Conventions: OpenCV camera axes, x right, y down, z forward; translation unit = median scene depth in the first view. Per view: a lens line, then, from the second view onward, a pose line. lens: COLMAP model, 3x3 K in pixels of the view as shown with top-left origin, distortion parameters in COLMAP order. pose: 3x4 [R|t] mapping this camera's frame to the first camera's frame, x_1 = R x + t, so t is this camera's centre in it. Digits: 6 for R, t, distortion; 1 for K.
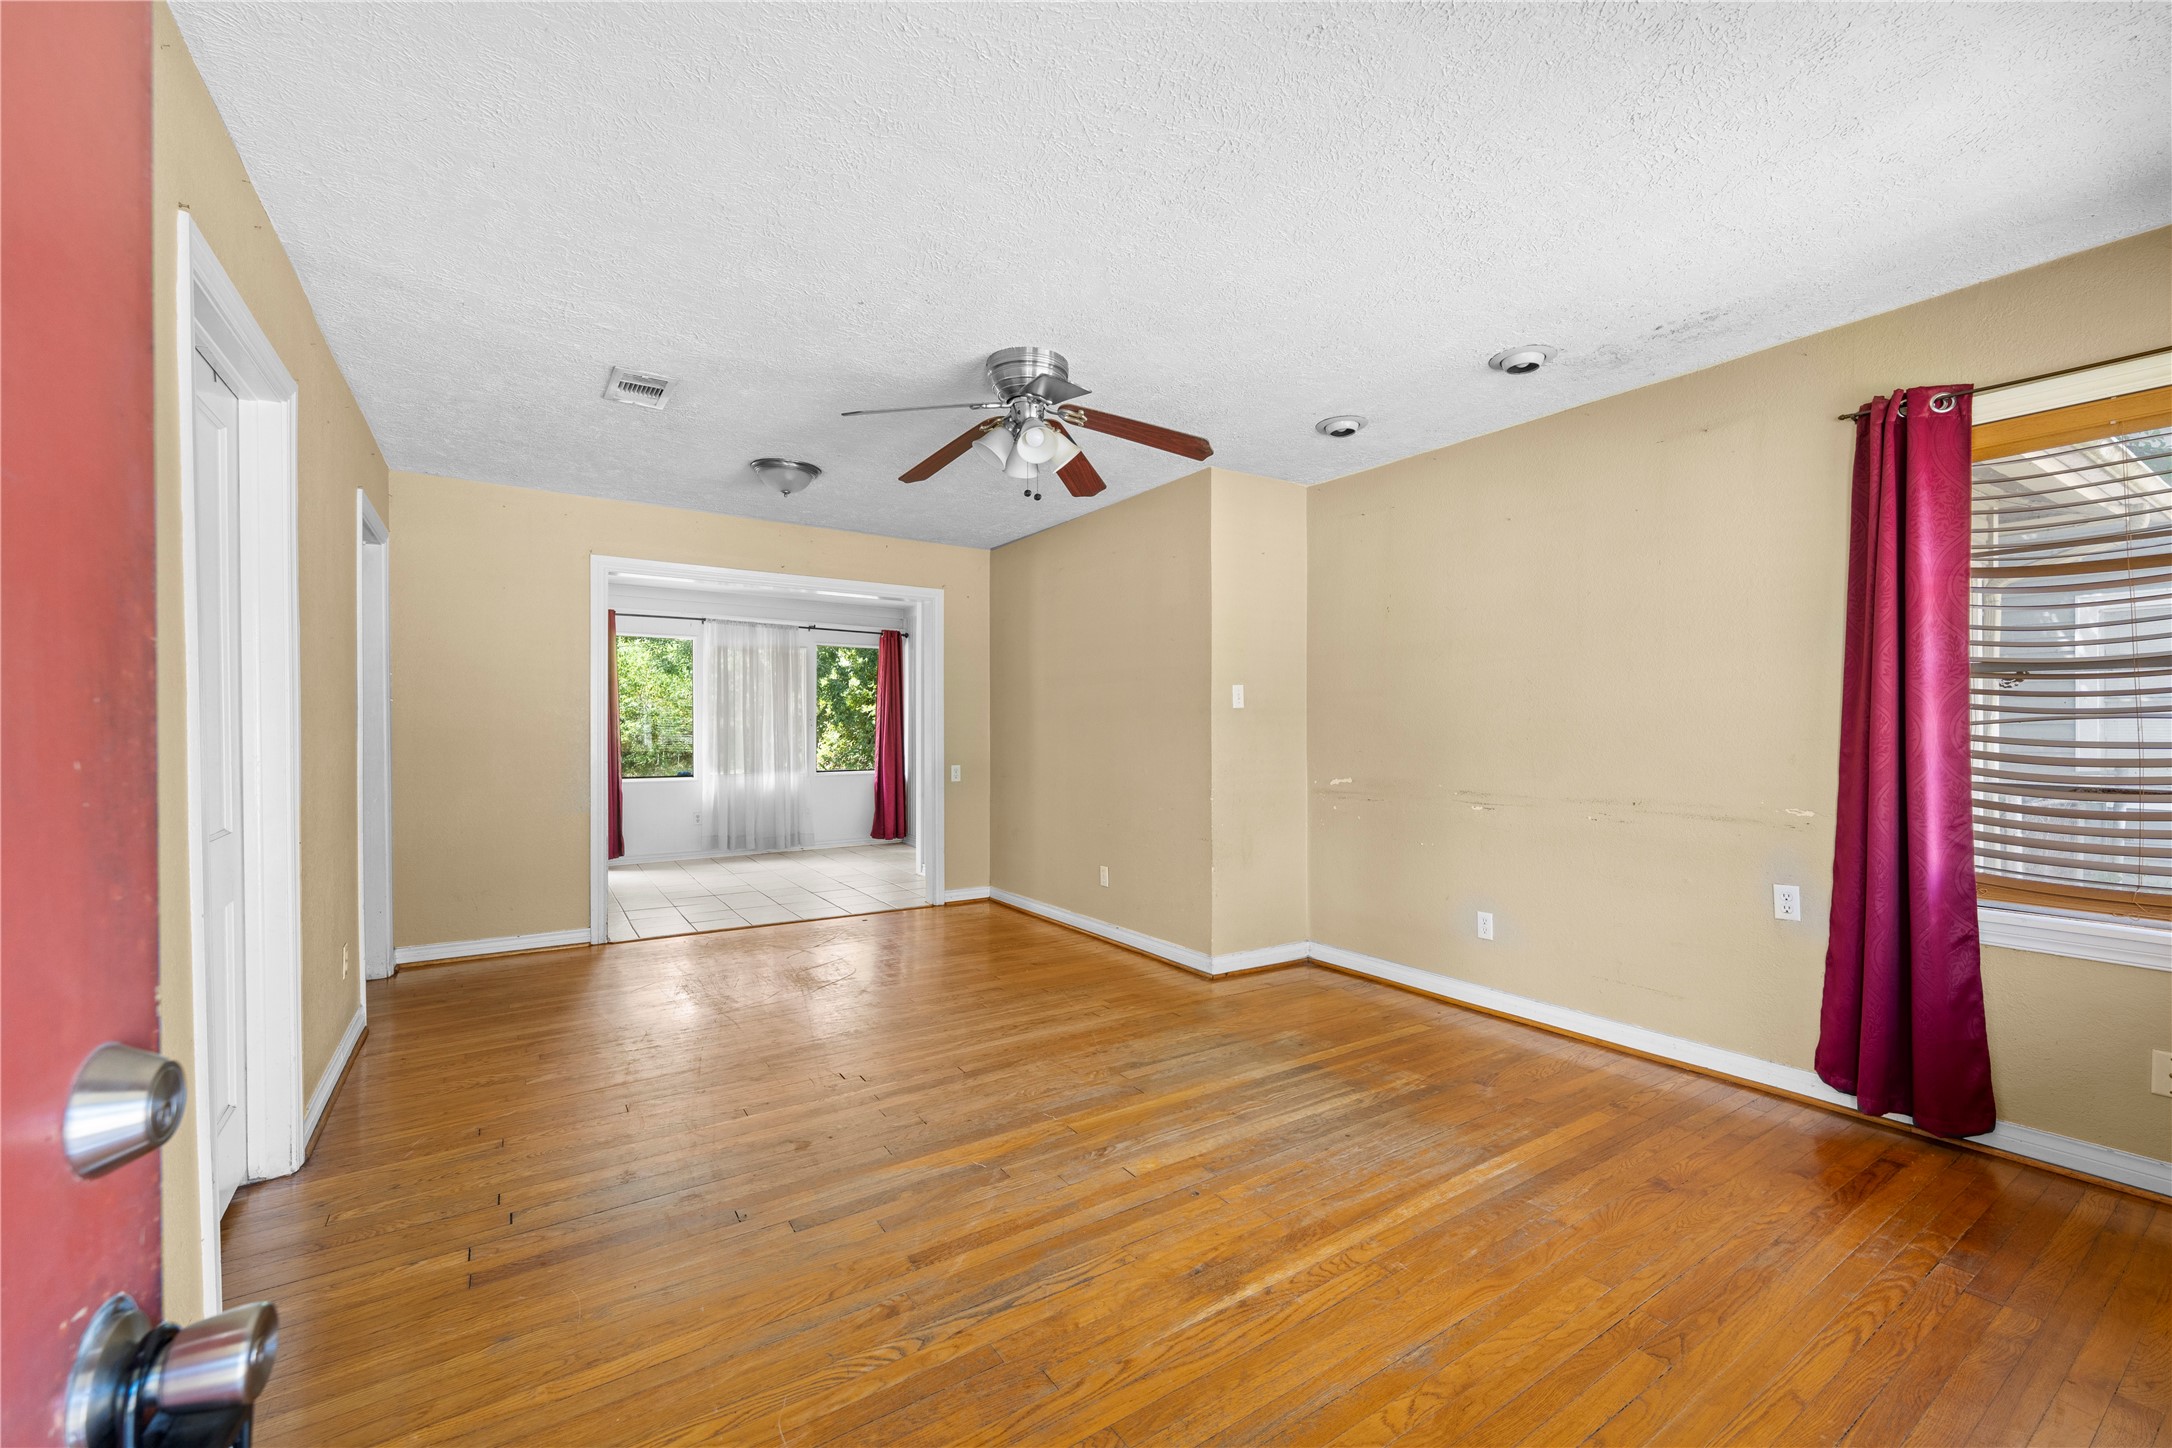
lens RADIAL K [[874.1, 0, 1092.3], [0, 874.1, 718.2], [0, 0, 1]] dist [0.002359, 0.000194]
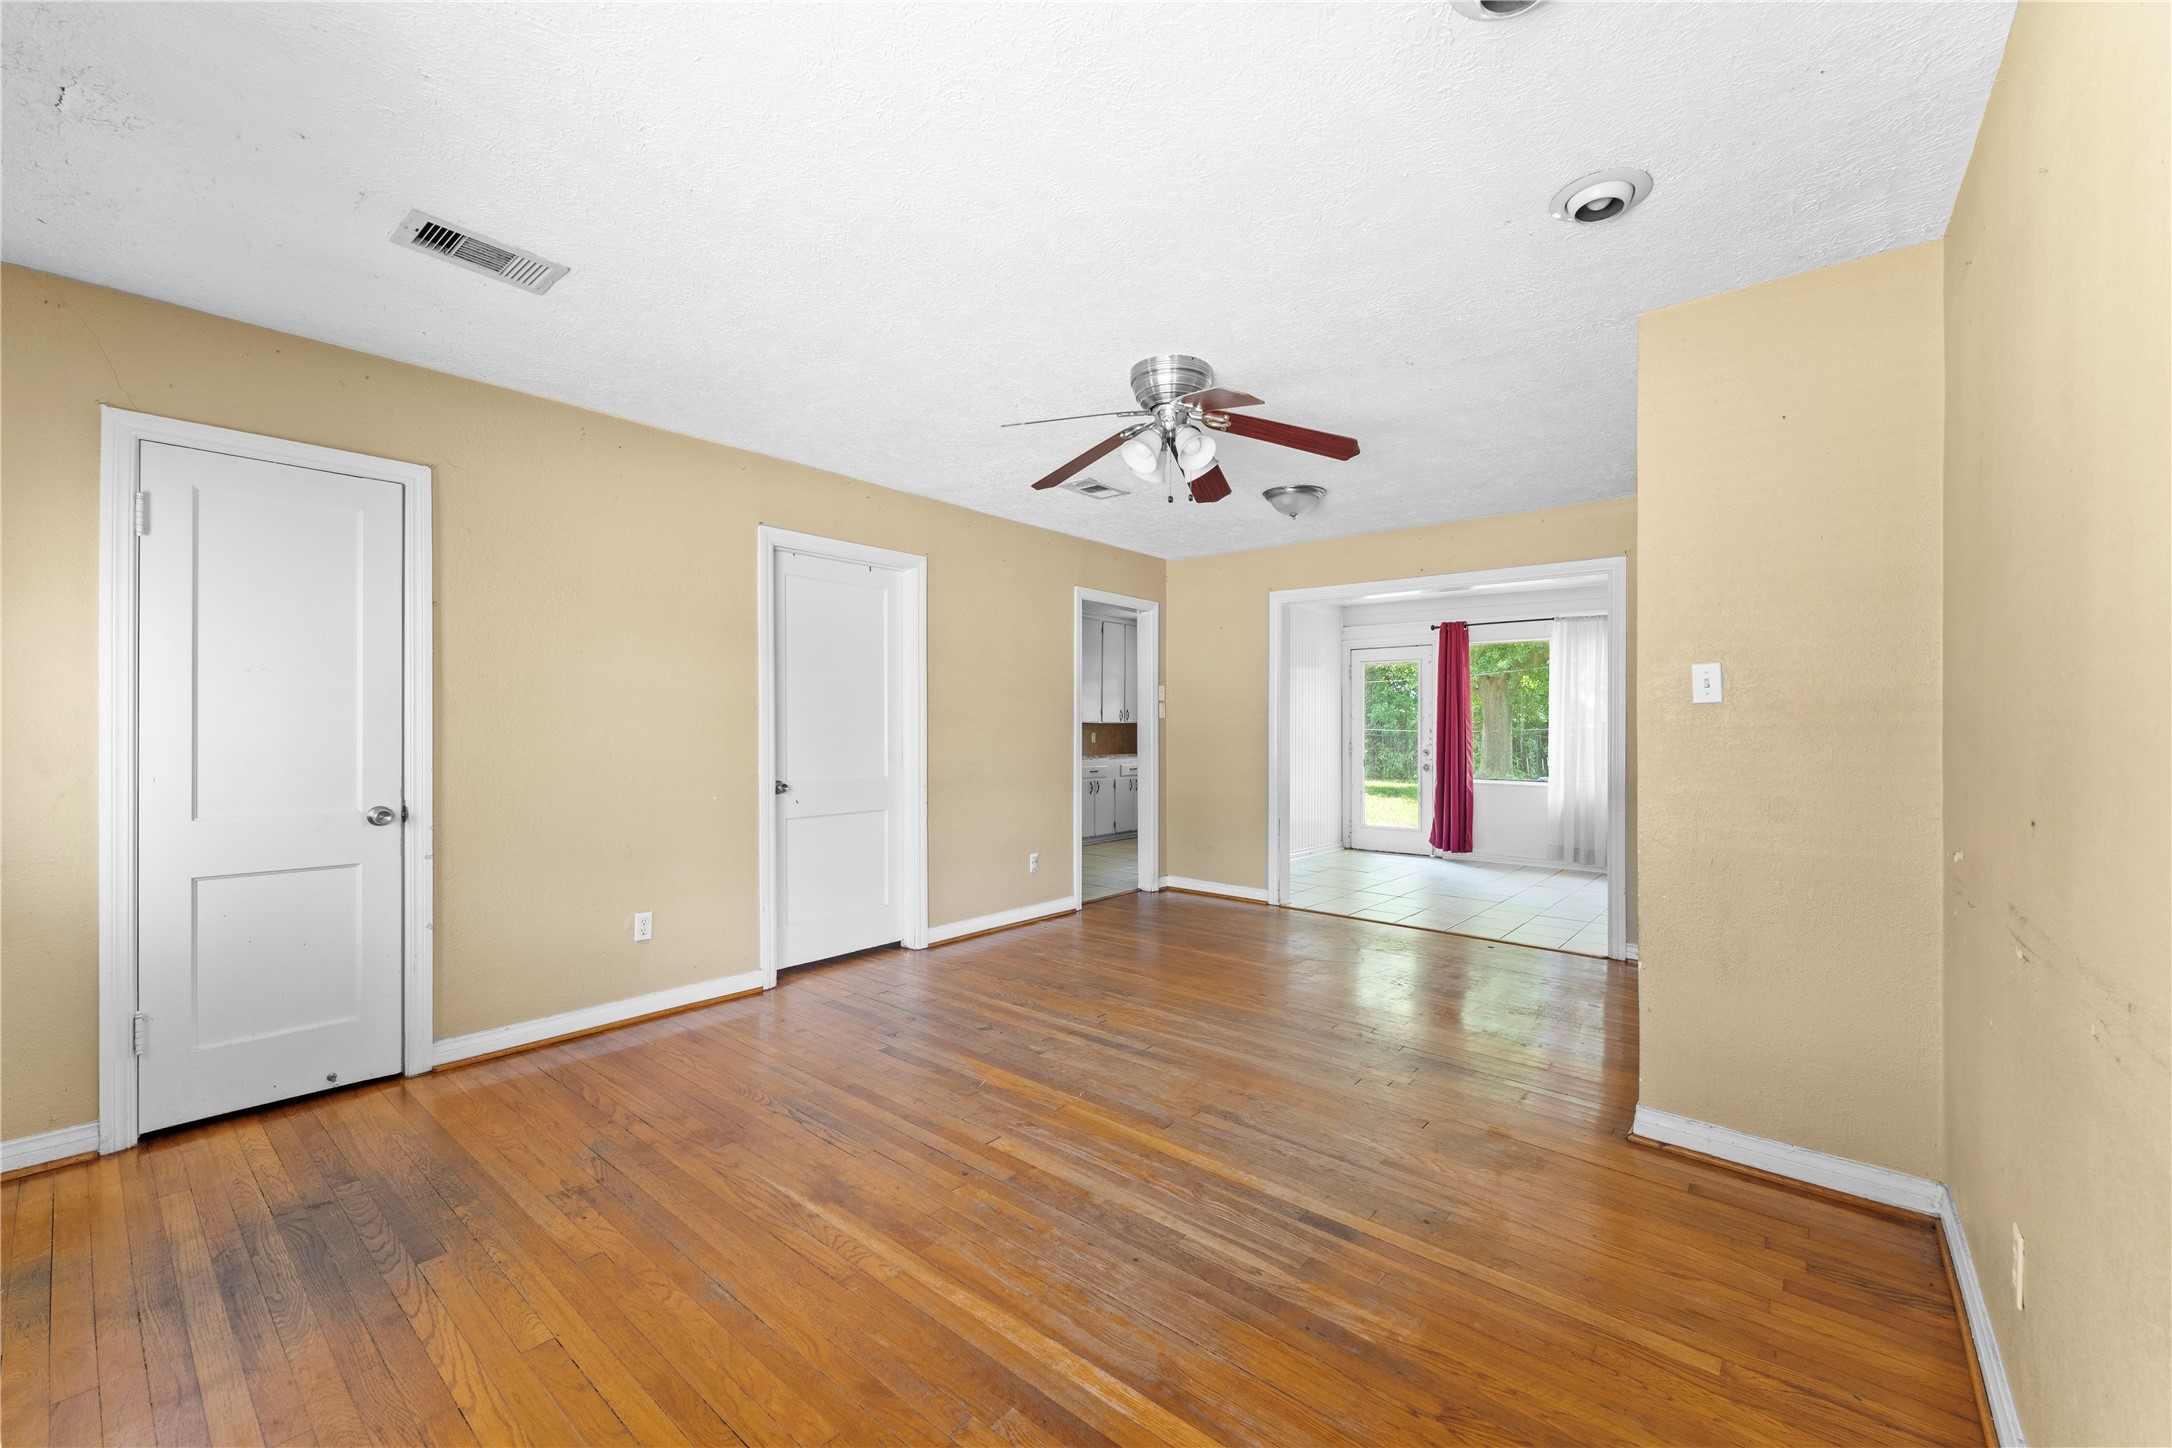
lens RADIAL K [[873.6, 0, 1086.0], [0, 873.6, 724.0], [0, 0, 1]] dist [0.000972, 0.000137]
pose [[0.274851, -0.002873, -0.961483, 0.948858], [0.004641, 0.999988, -0.001661, 0.003376], [0.961476, -0.004005, 0.274861, 0.690483]]
